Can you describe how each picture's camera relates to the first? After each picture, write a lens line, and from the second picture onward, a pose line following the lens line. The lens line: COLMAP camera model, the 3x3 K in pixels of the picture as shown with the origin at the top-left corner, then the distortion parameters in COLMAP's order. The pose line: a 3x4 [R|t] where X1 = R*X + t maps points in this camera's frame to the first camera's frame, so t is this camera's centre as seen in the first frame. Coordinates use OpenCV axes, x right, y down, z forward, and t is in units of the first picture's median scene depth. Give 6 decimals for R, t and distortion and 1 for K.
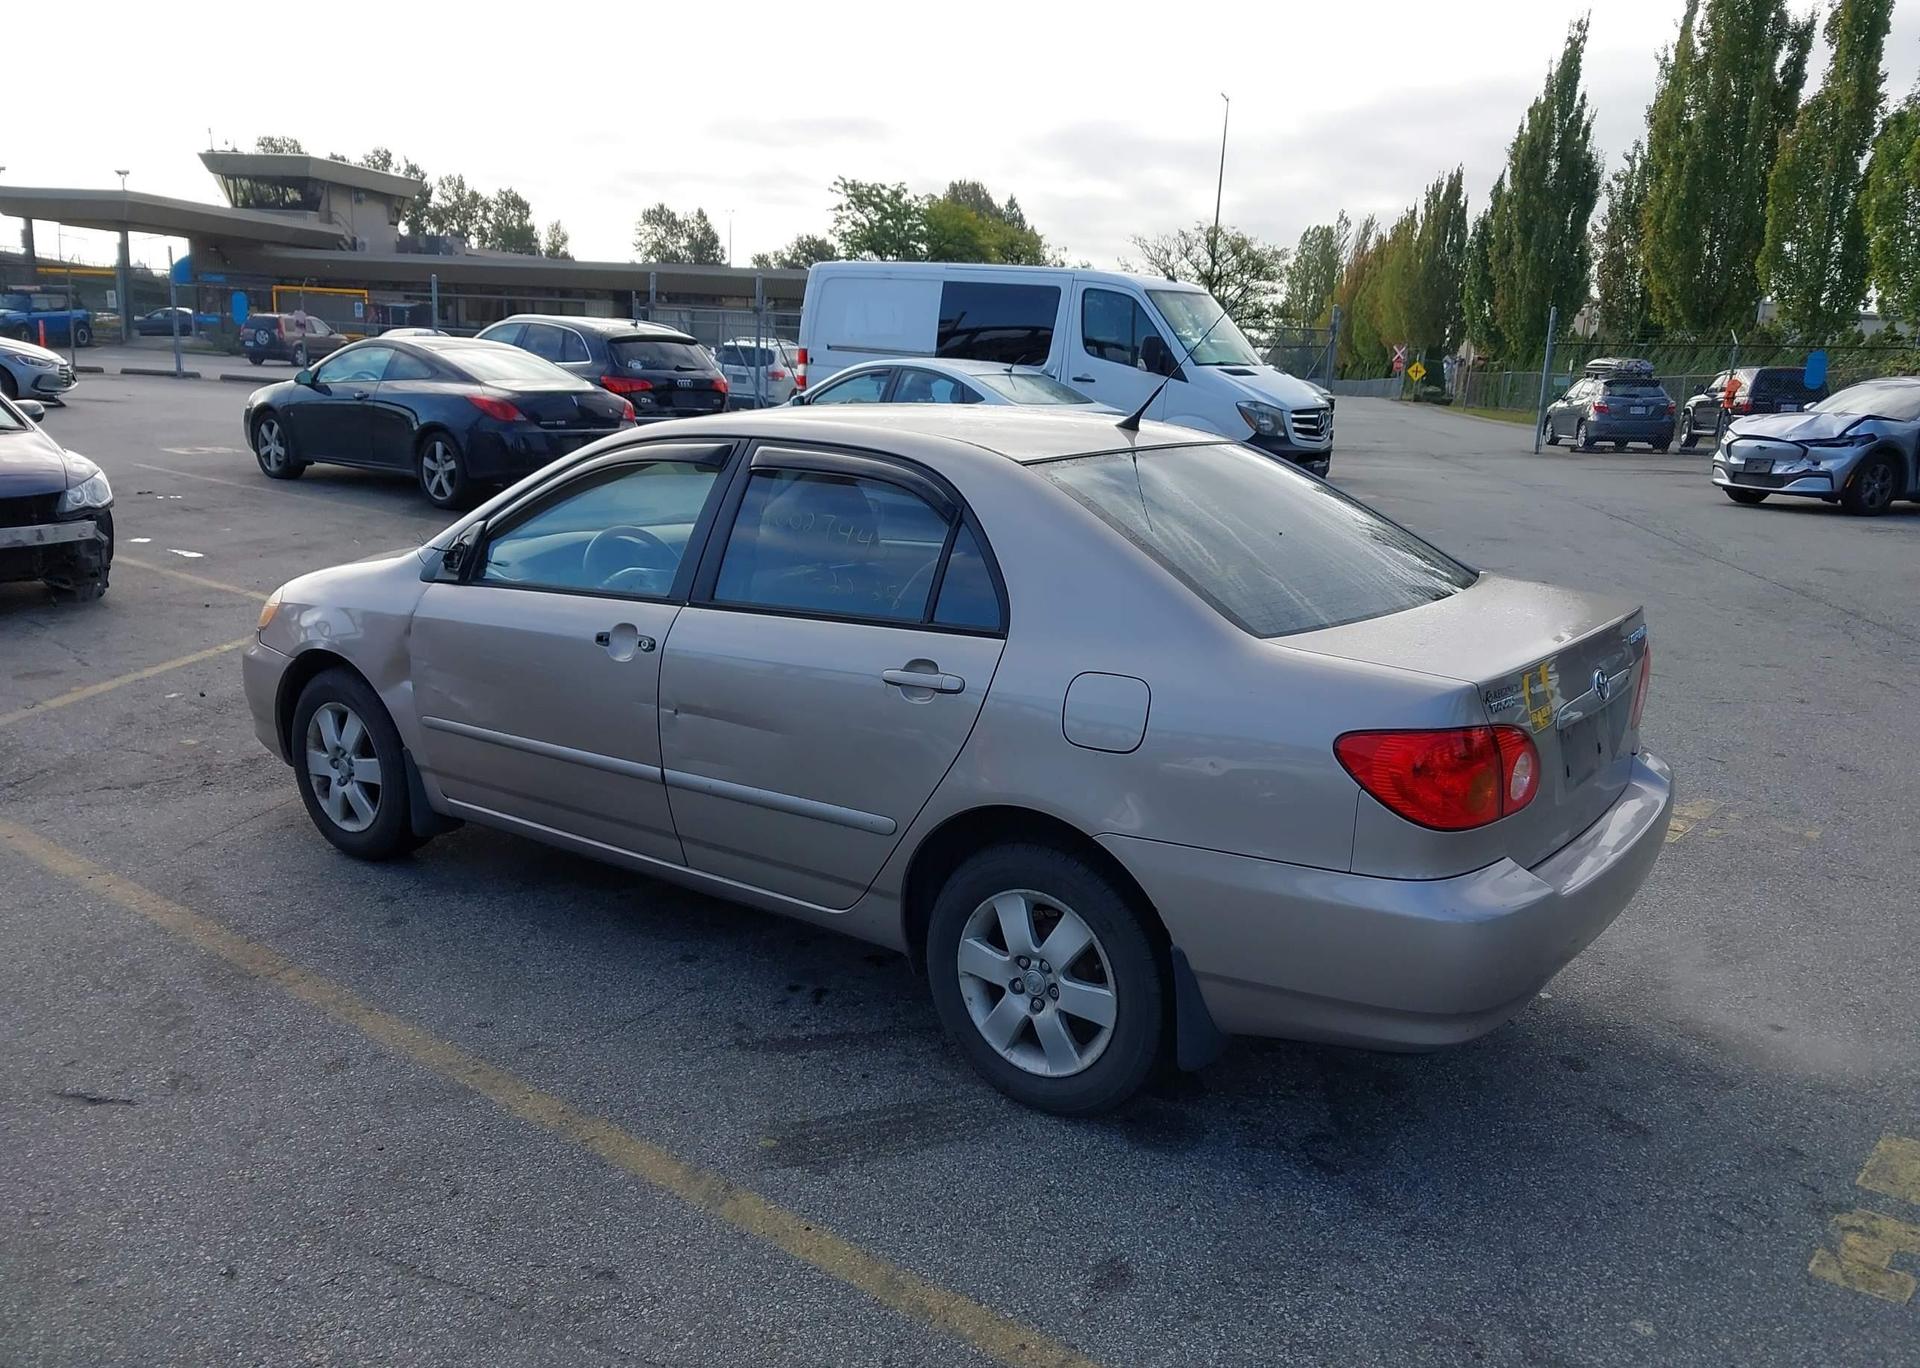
lens RADIAL K [[1533.2, 0, 952.5], [0, 1533.2, 682.8], [0, 0, 1]] dist [0.010488, -0.019038]
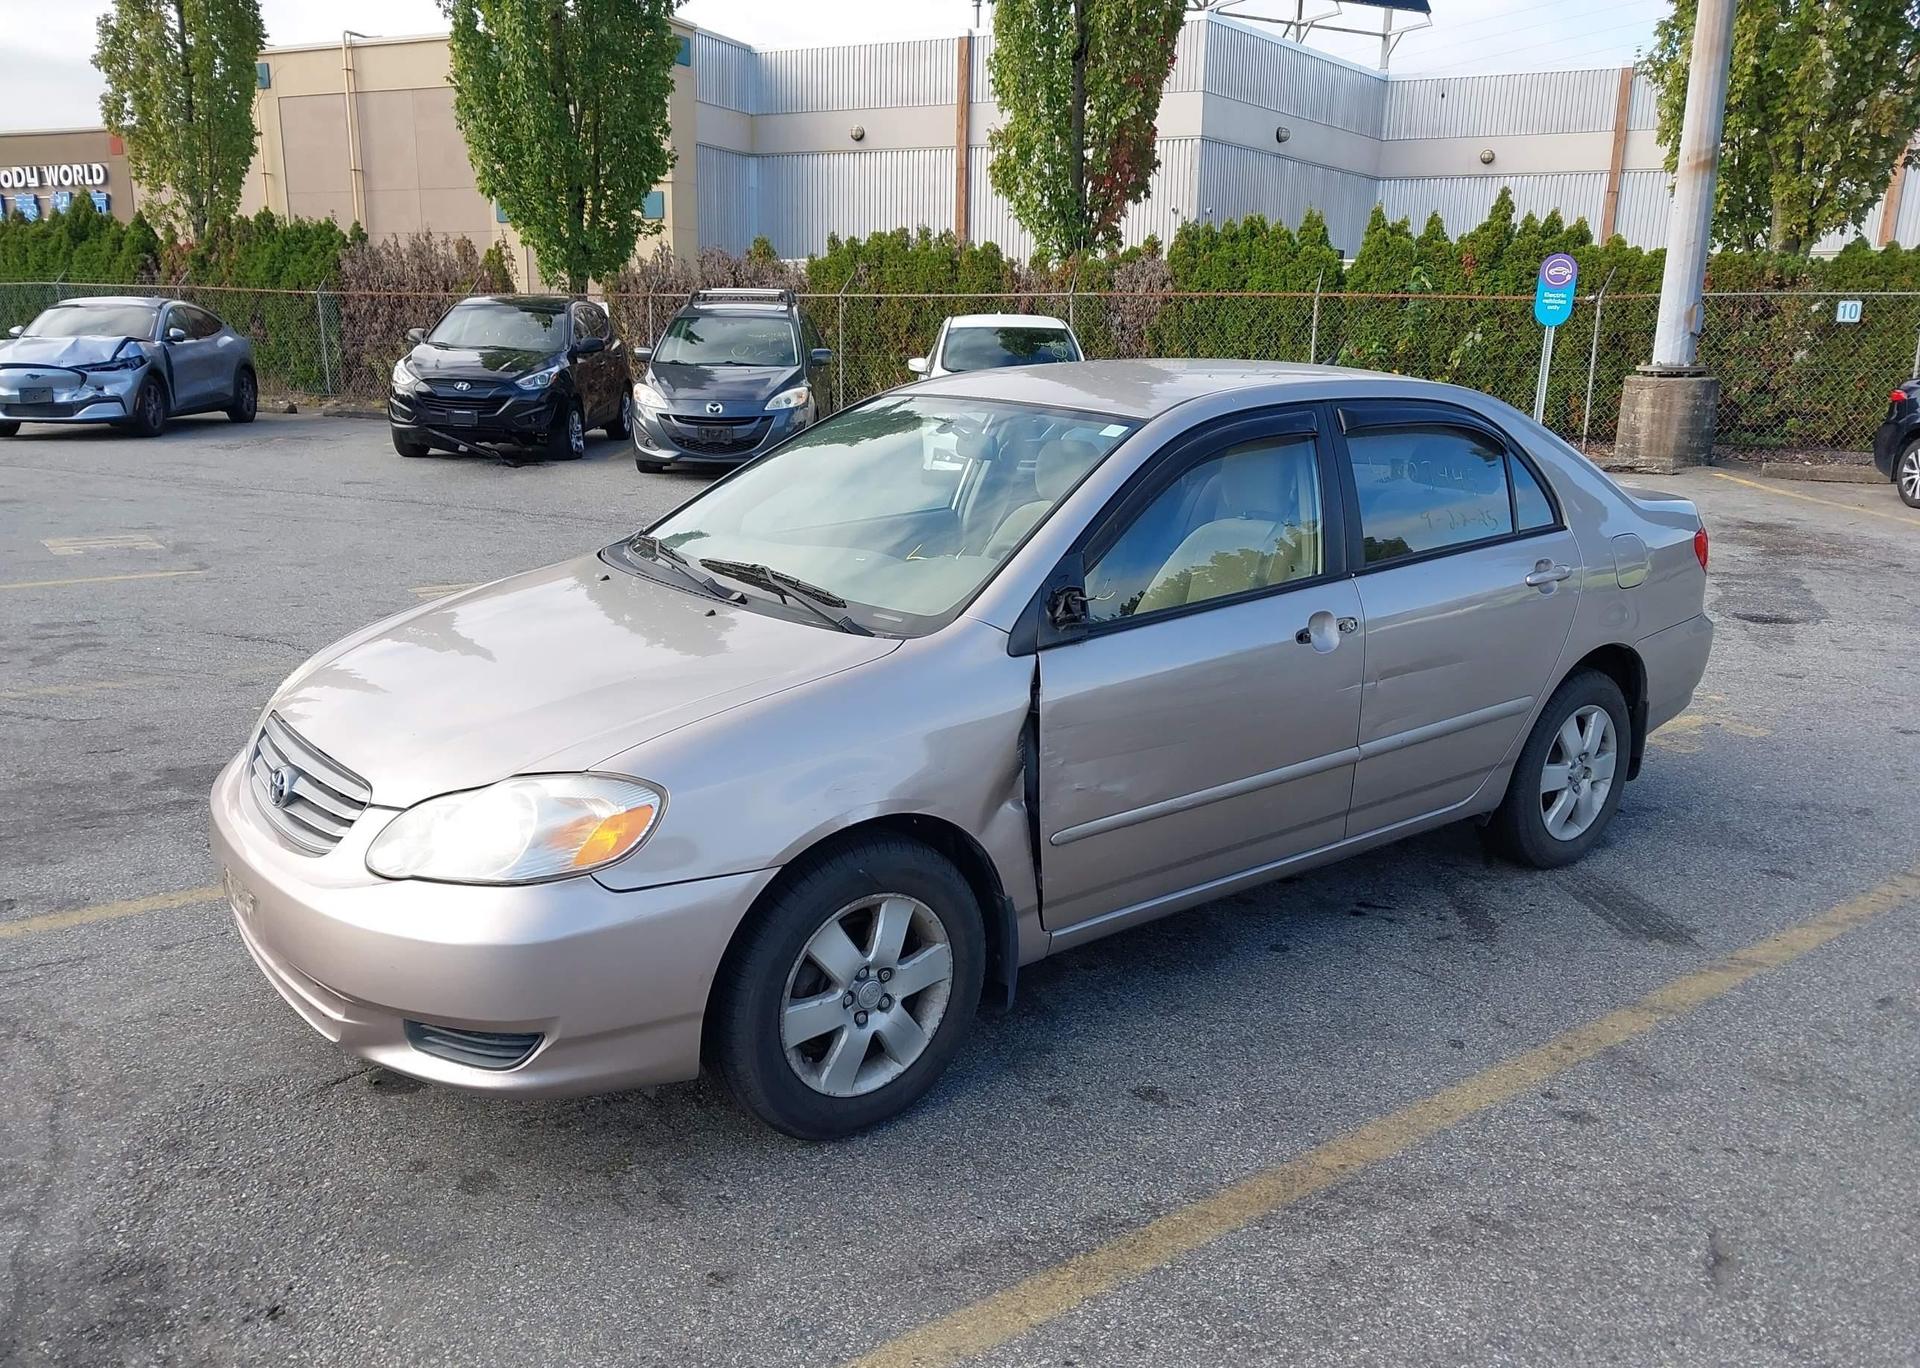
lens RADIAL K [[1533.2, 0, 966.3], [0, 1533.2, 678.7], [0, 0, 1]] dist [0.010488, -0.019038]
pose [[0.246690, -0.242424, 0.938283, -0.627108], [0.192273, 0.961202, 0.197794, -0.122732], [-0.949829, 0.131613, 0.283731, 0.513450]]
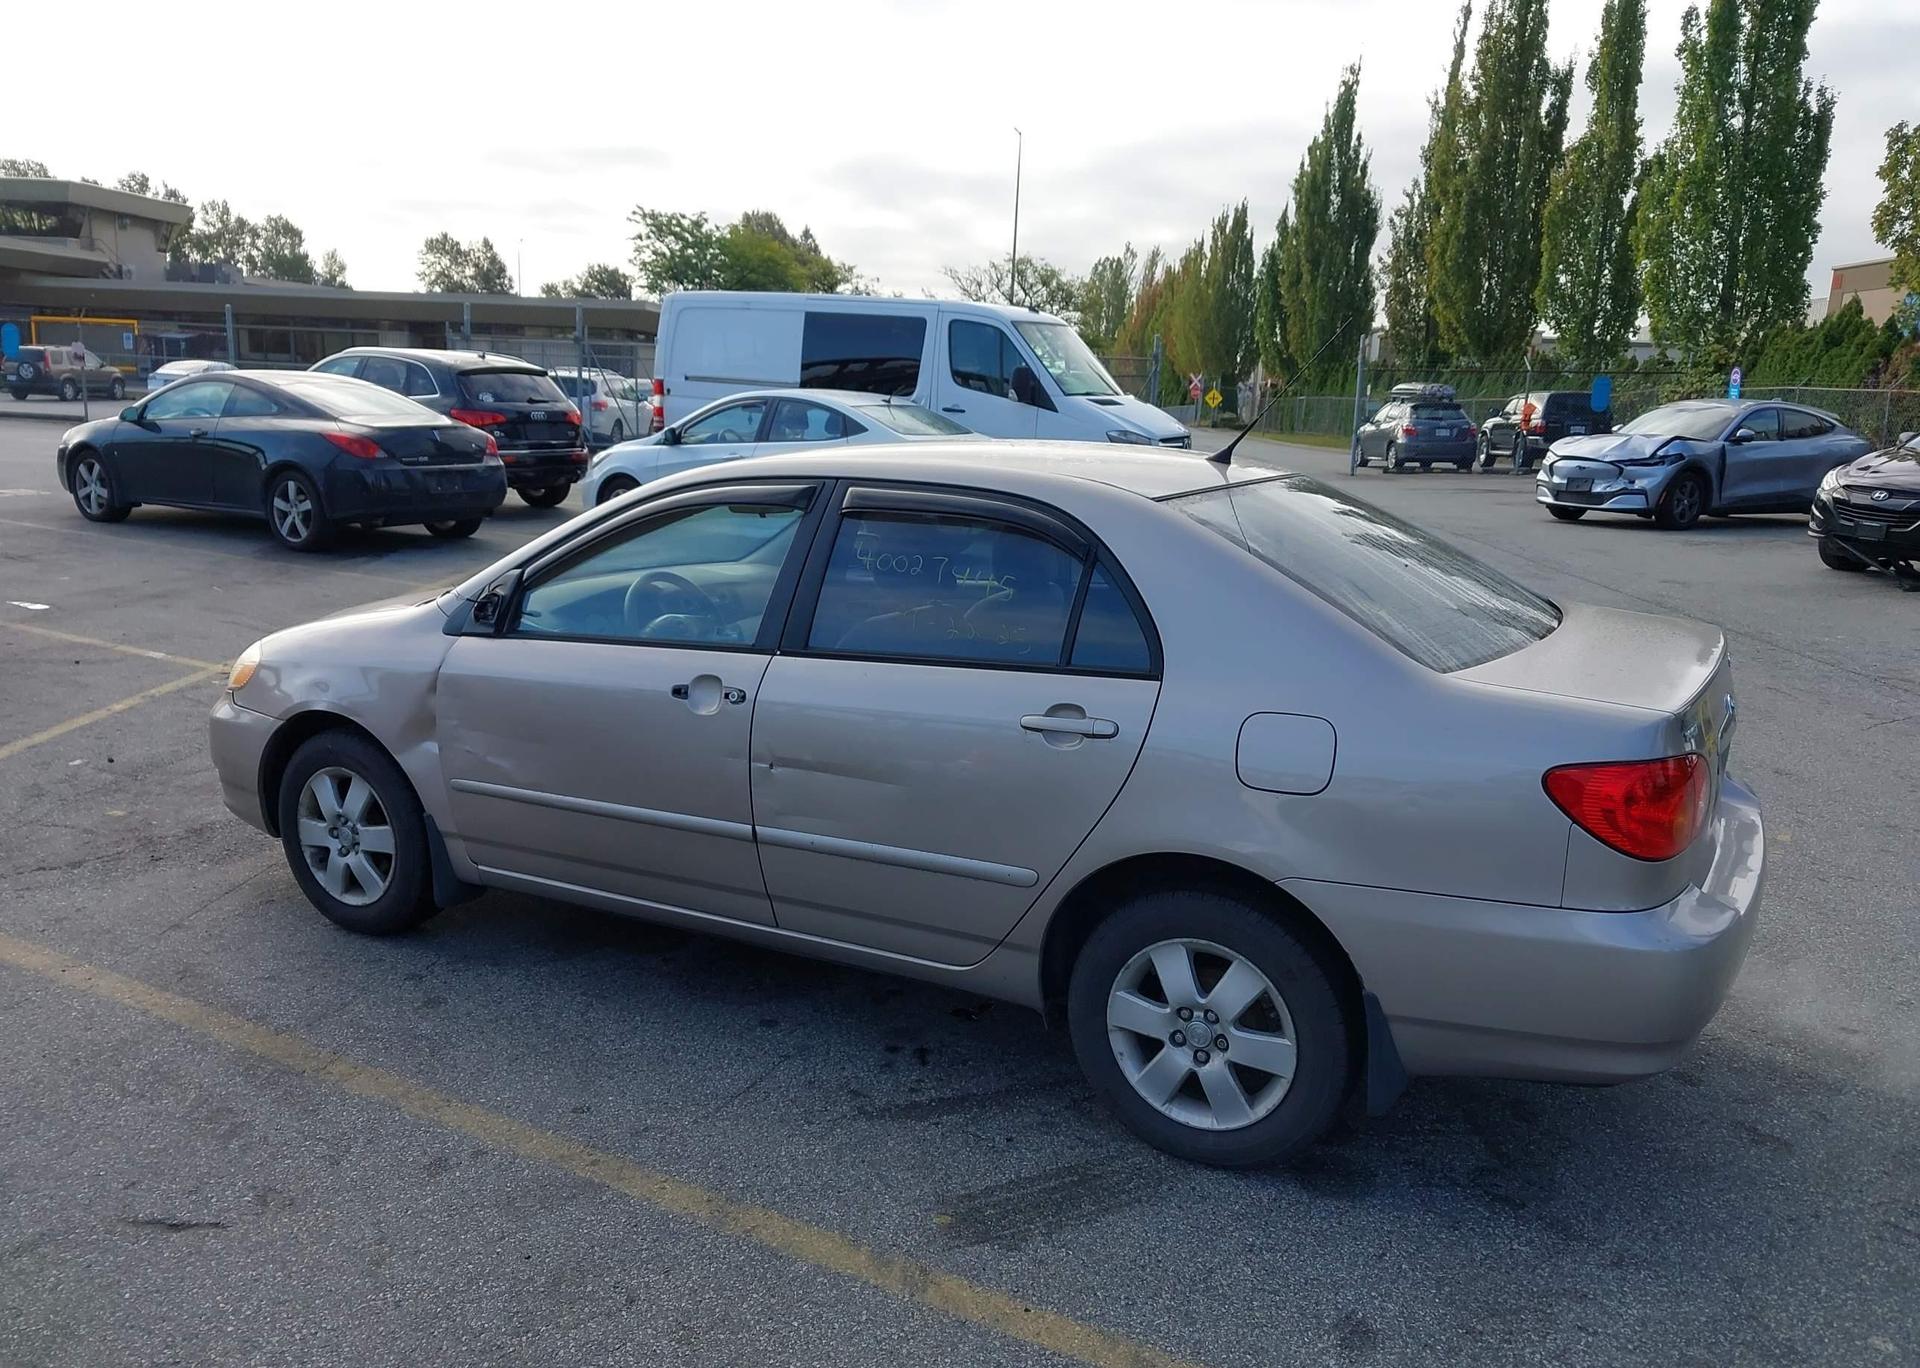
lens RADIAL K [[1533.2, 0, 947.4], [0, 1533.2, 672.3], [0, 0, 1]] dist [0.010488, -0.019038]
pose [[0.991726, -0.030001, 0.124819, -0.100110], [0.033058, 0.999200, -0.022494, -0.007435], [-0.124044, 0.026434, 0.991925, 0.021940]]
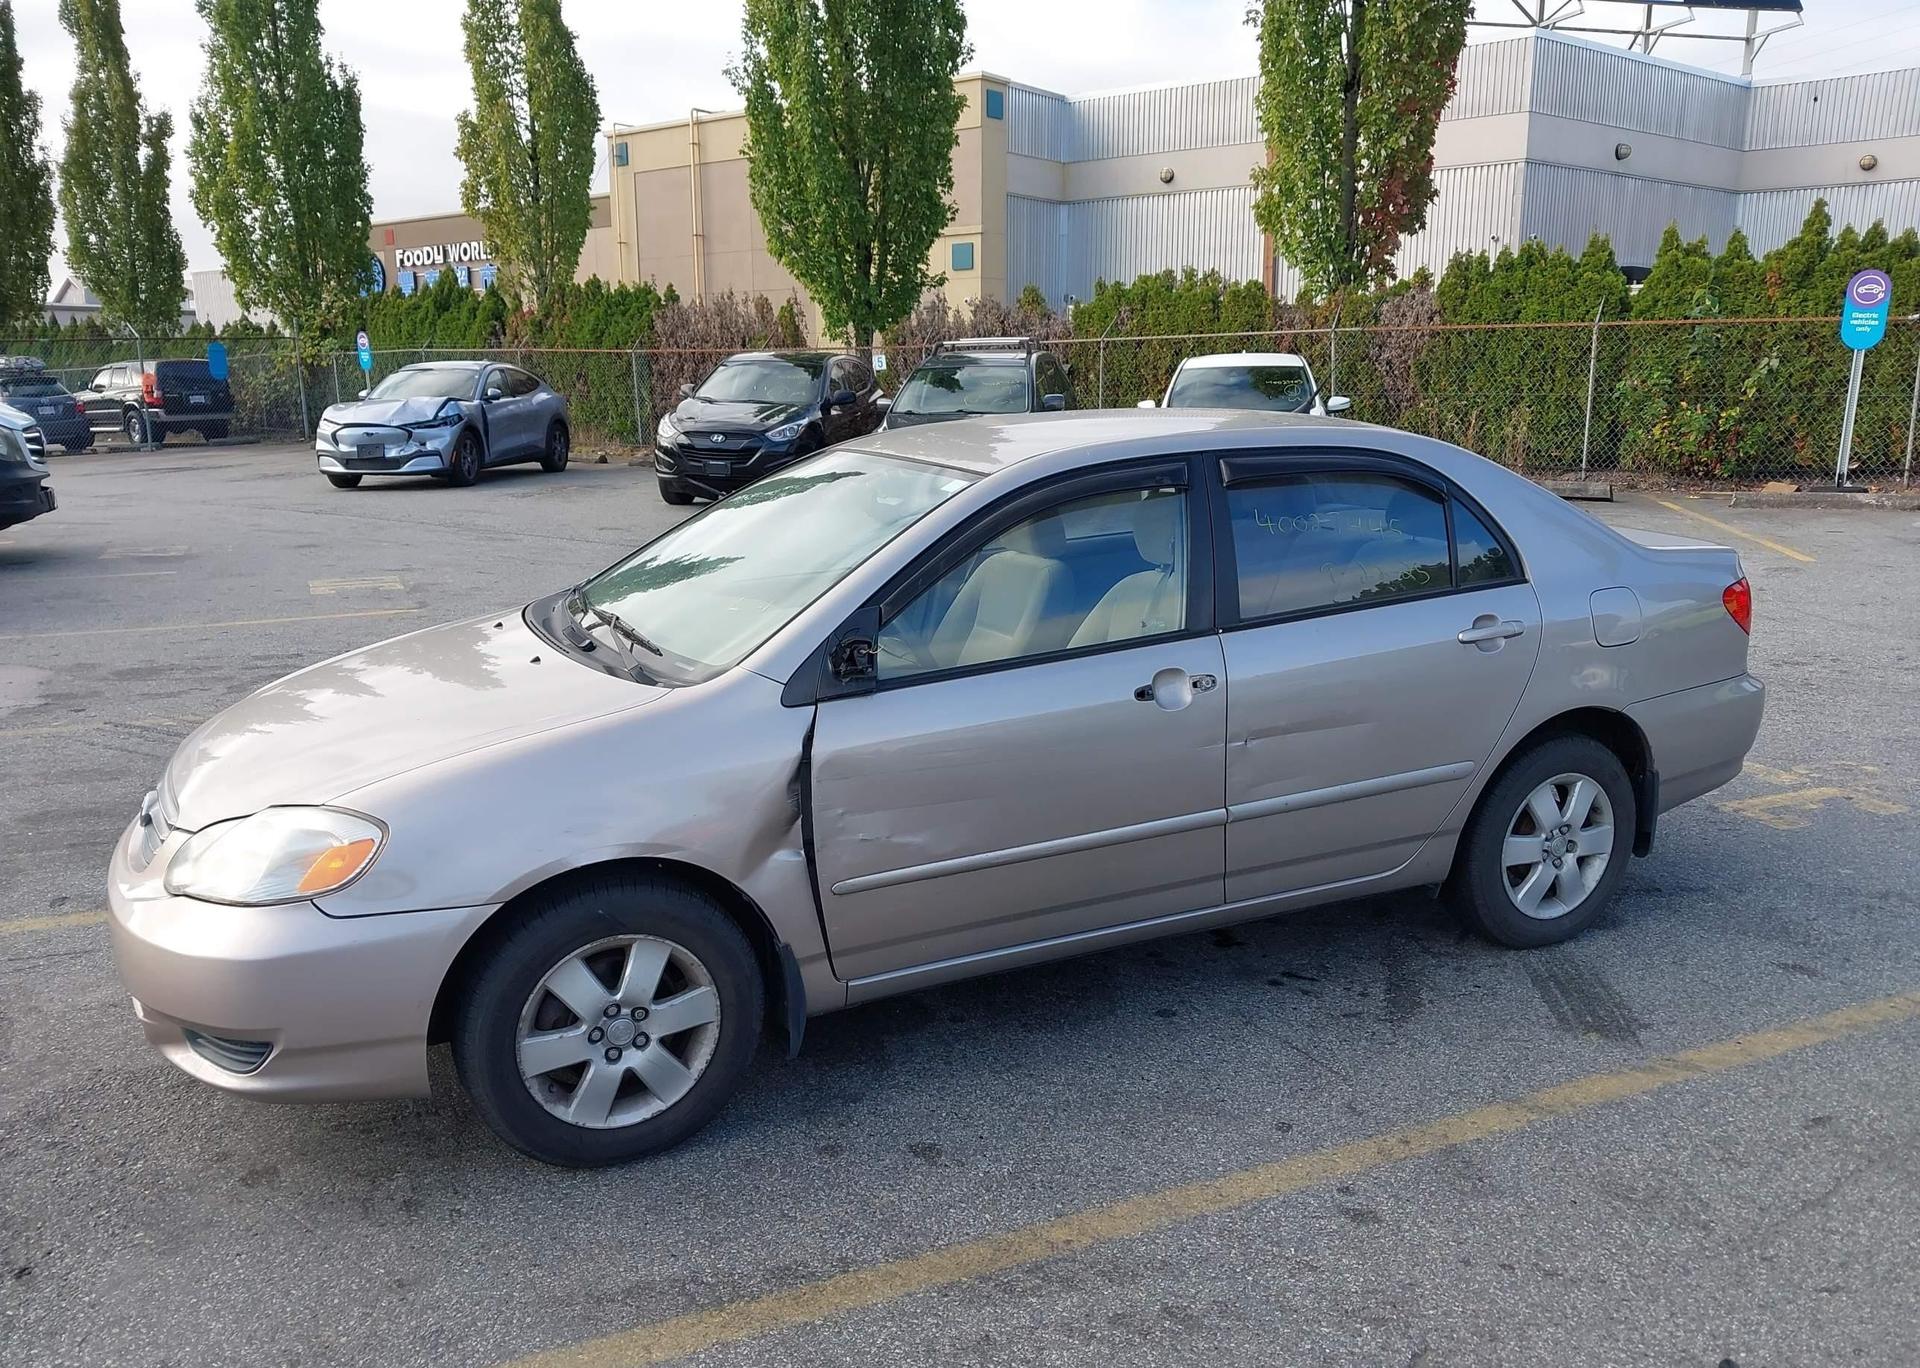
lens RADIAL K [[1533.2, 0, 962.1], [0, 1533.2, 683.4], [0, 0, 1]] dist [0.010488, -0.019038]
pose [[0.456384, -0.214459, 0.863551, -0.573509], [0.208570, 0.969264, 0.130483, -0.094693], [-0.864993, 0.120561, 0.487086, 0.361543]]
